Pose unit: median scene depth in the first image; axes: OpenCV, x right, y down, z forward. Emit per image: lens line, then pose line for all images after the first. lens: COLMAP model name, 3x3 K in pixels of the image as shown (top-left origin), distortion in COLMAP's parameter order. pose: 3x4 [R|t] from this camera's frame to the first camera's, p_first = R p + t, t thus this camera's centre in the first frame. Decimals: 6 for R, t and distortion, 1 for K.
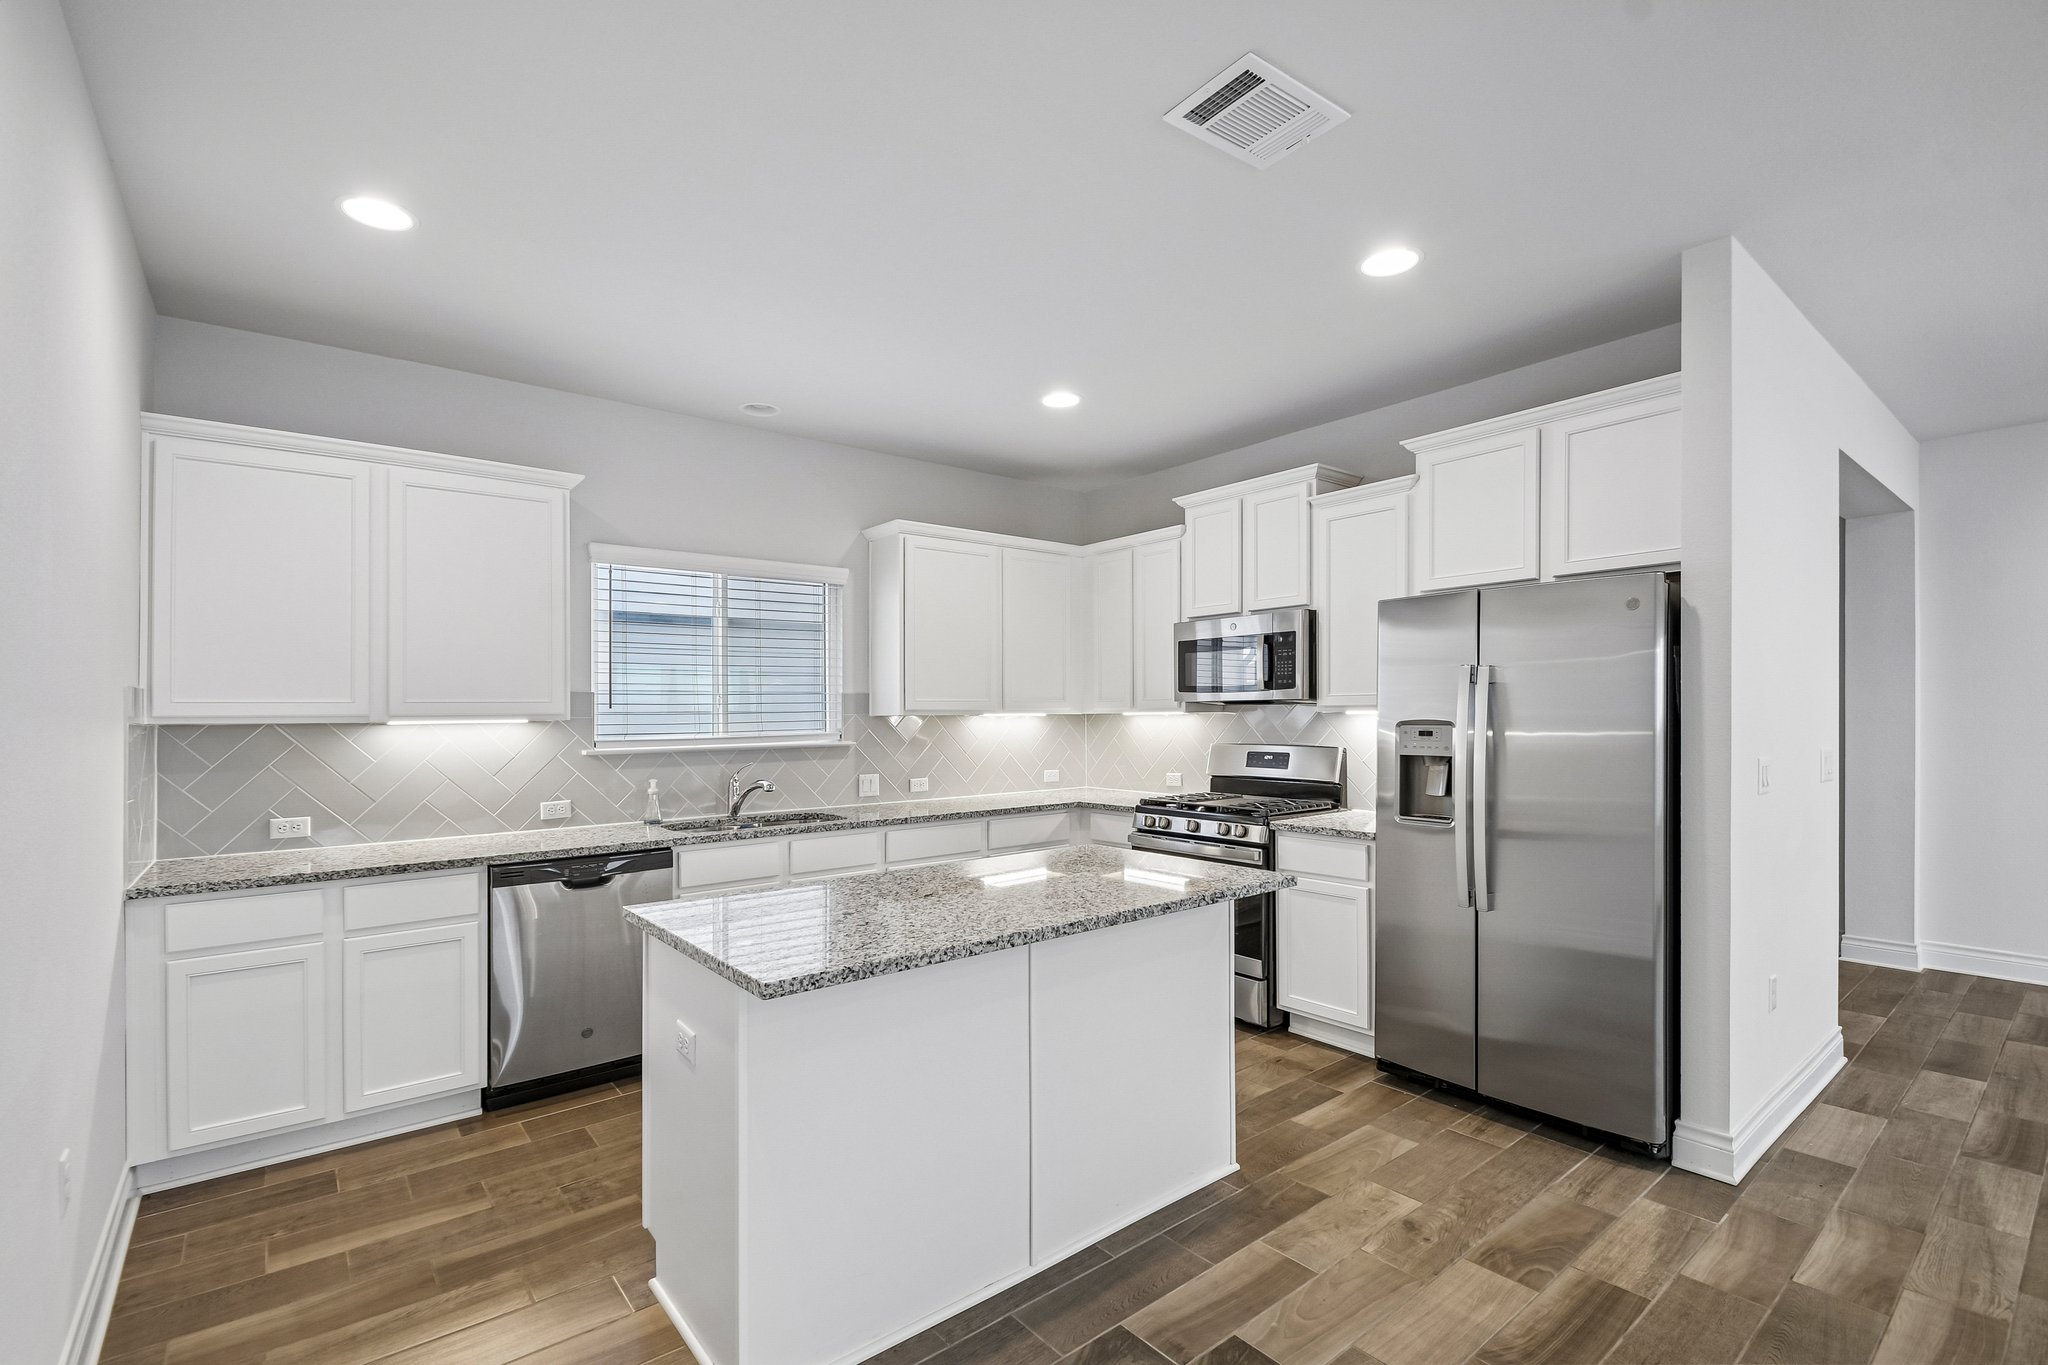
lens RADIAL K [[910.3, 0, 1018.4], [0, 910.3, 699.2], [0, 0, 1]] dist [-0.002079, -0.005318]
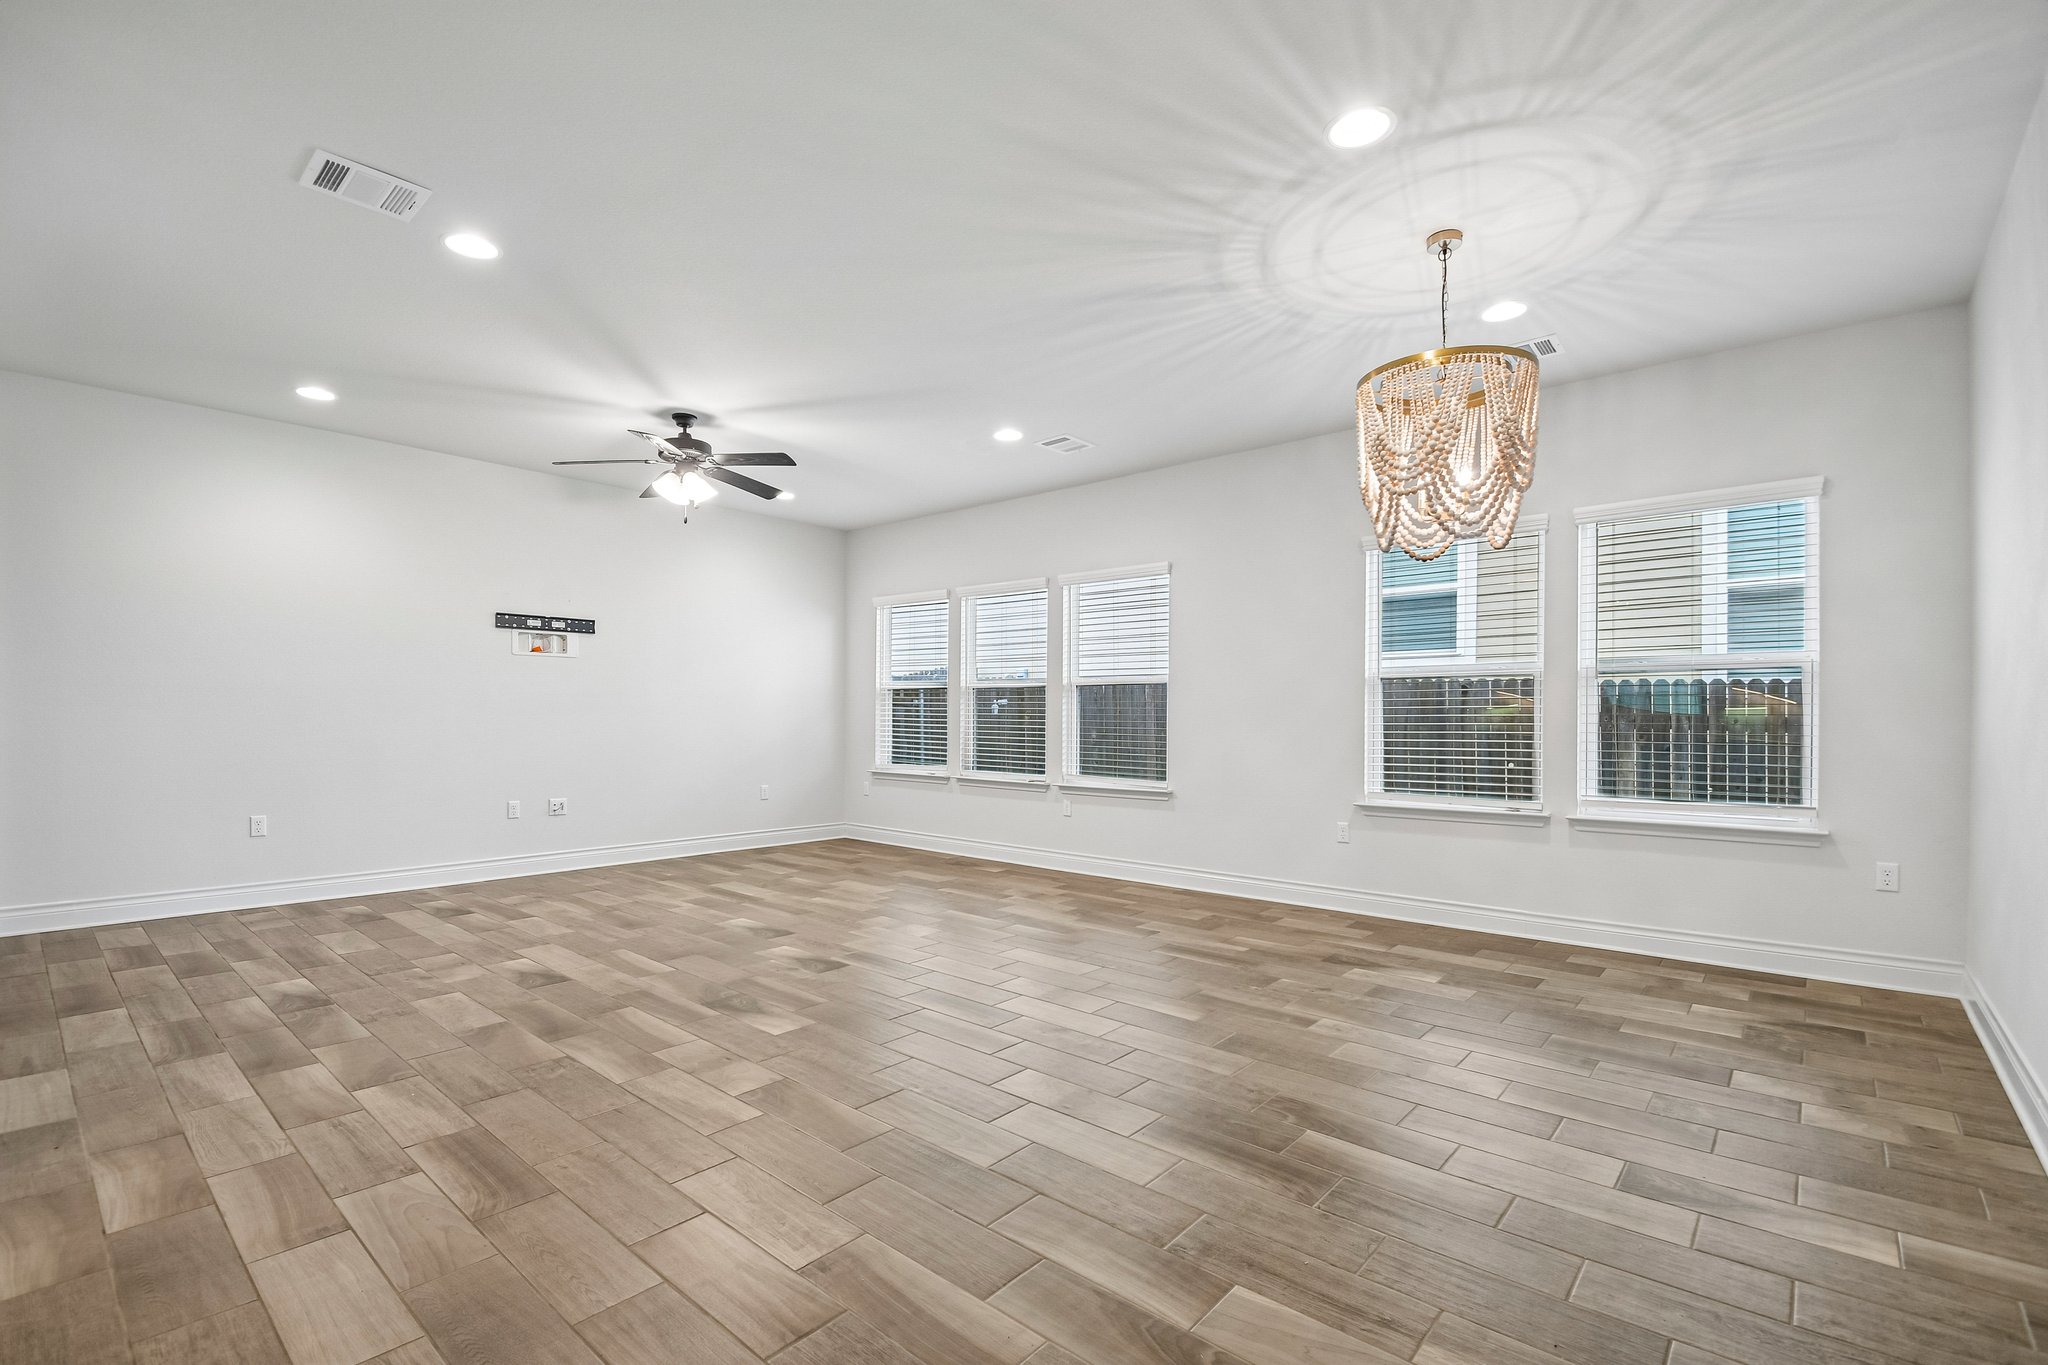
lens RADIAL K [[910.3, 0, 1013.3], [0, 910.3, 715.0], [0, 0, 1]] dist [-0.002079, -0.005318]
pose [[-0.166852, 0.006761, 0.985959, -0.112707], [-0.022149, 0.999698, -0.010603, 0.091658], [-0.985733, -0.023607, -0.166652, 0.204656]]
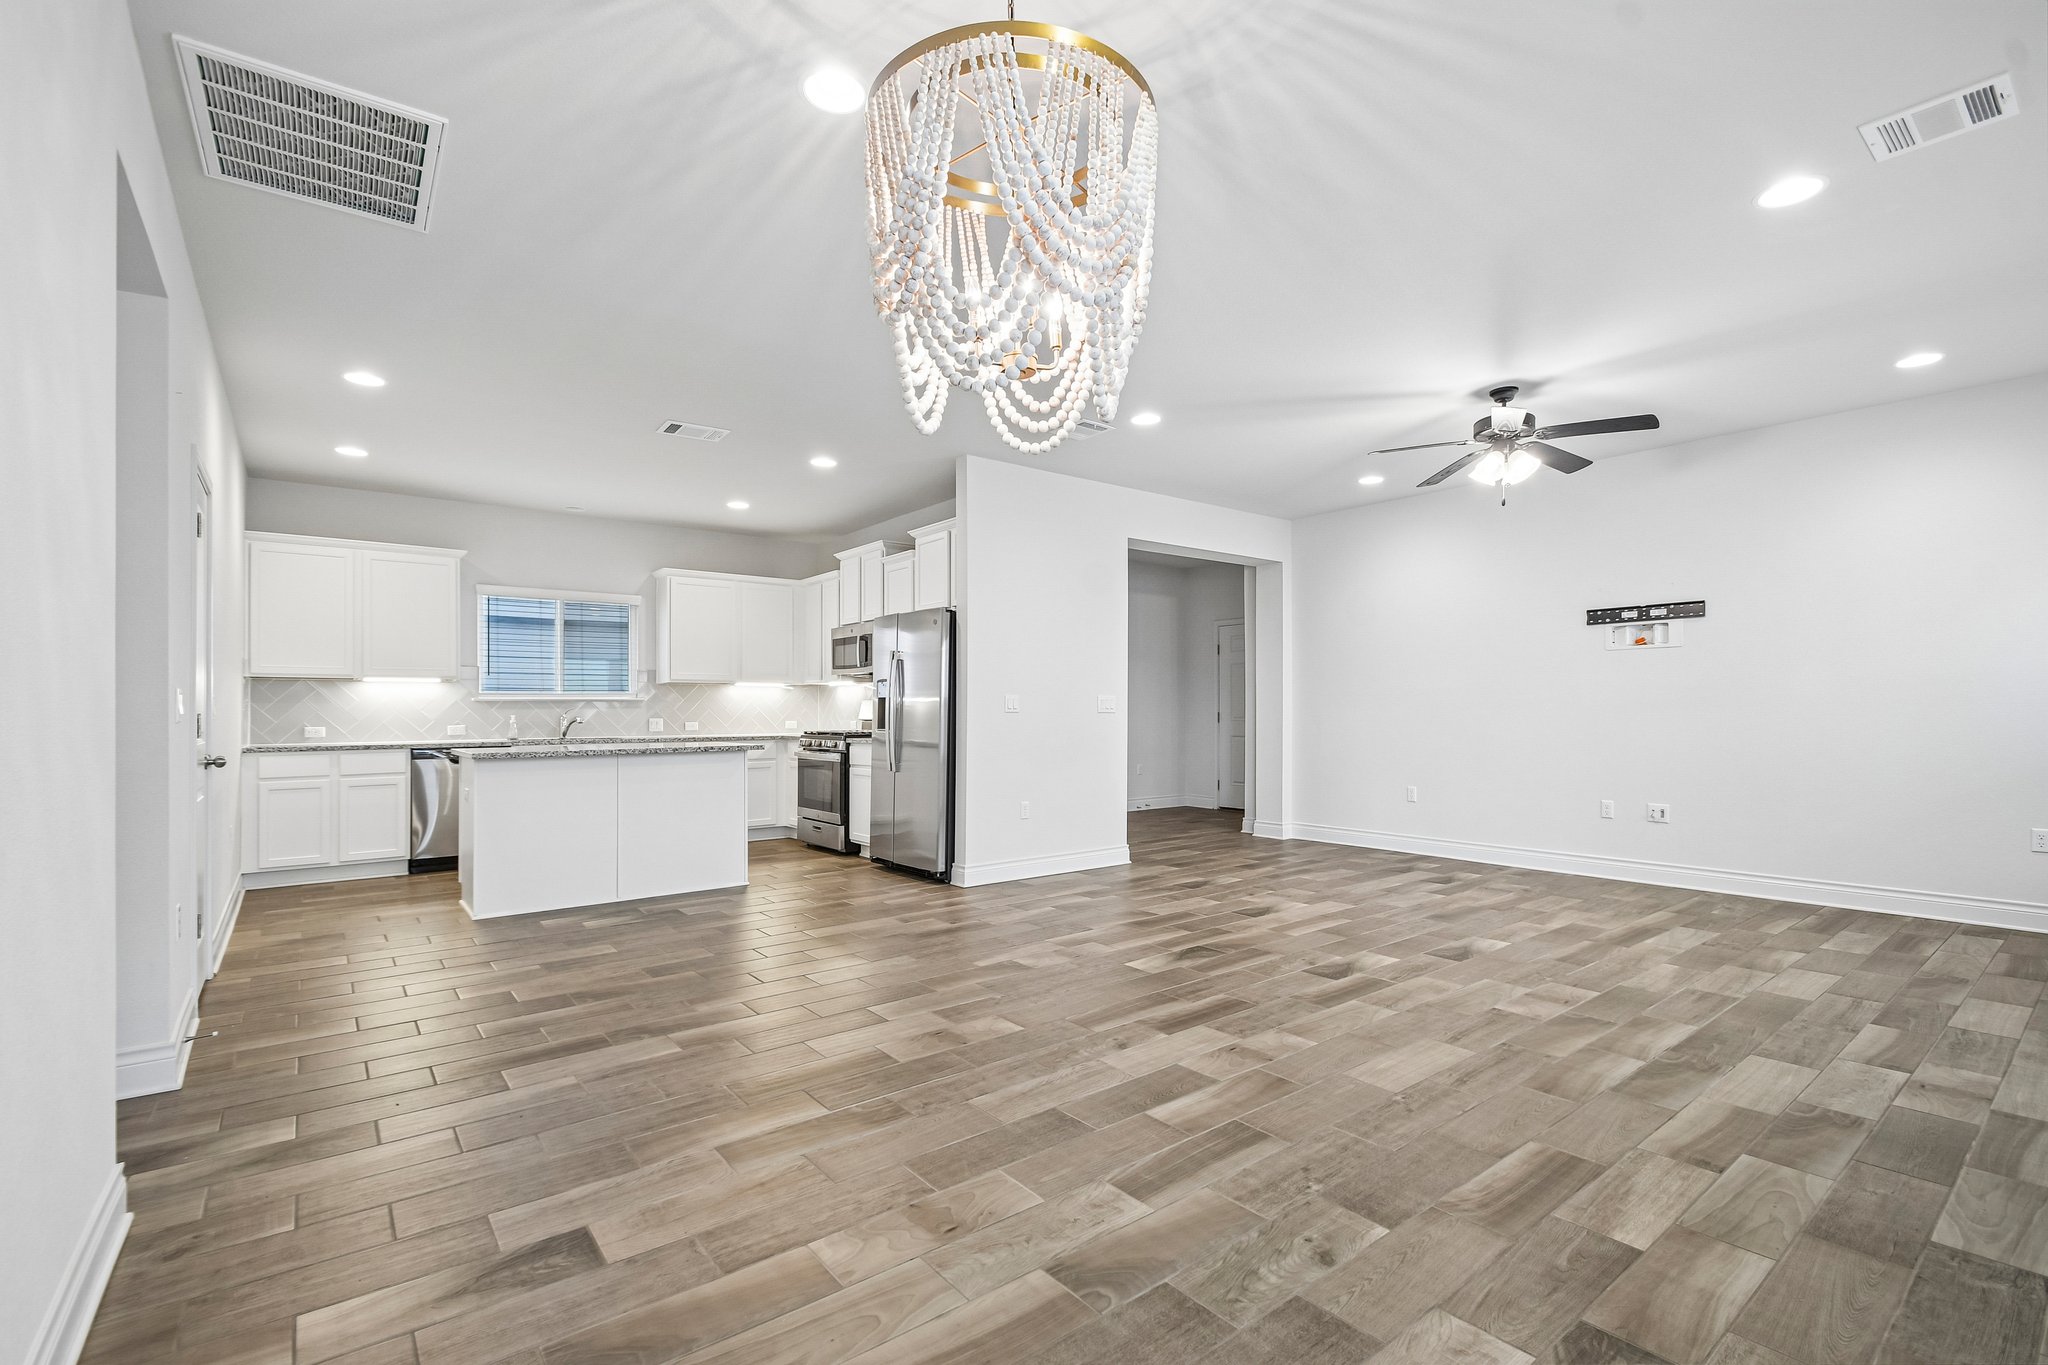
lens RADIAL K [[910.3, 0, 1026.3], [0, 910.3, 703.7], [0, 0, 1]] dist [-0.002079, -0.005318]
pose [[0.999927, 0.004352, -0.011298, 0.893937], [-0.004227, 0.999930, 0.011044, 0.058134], [0.011346, -0.010996, 0.999875, -1.111264]]
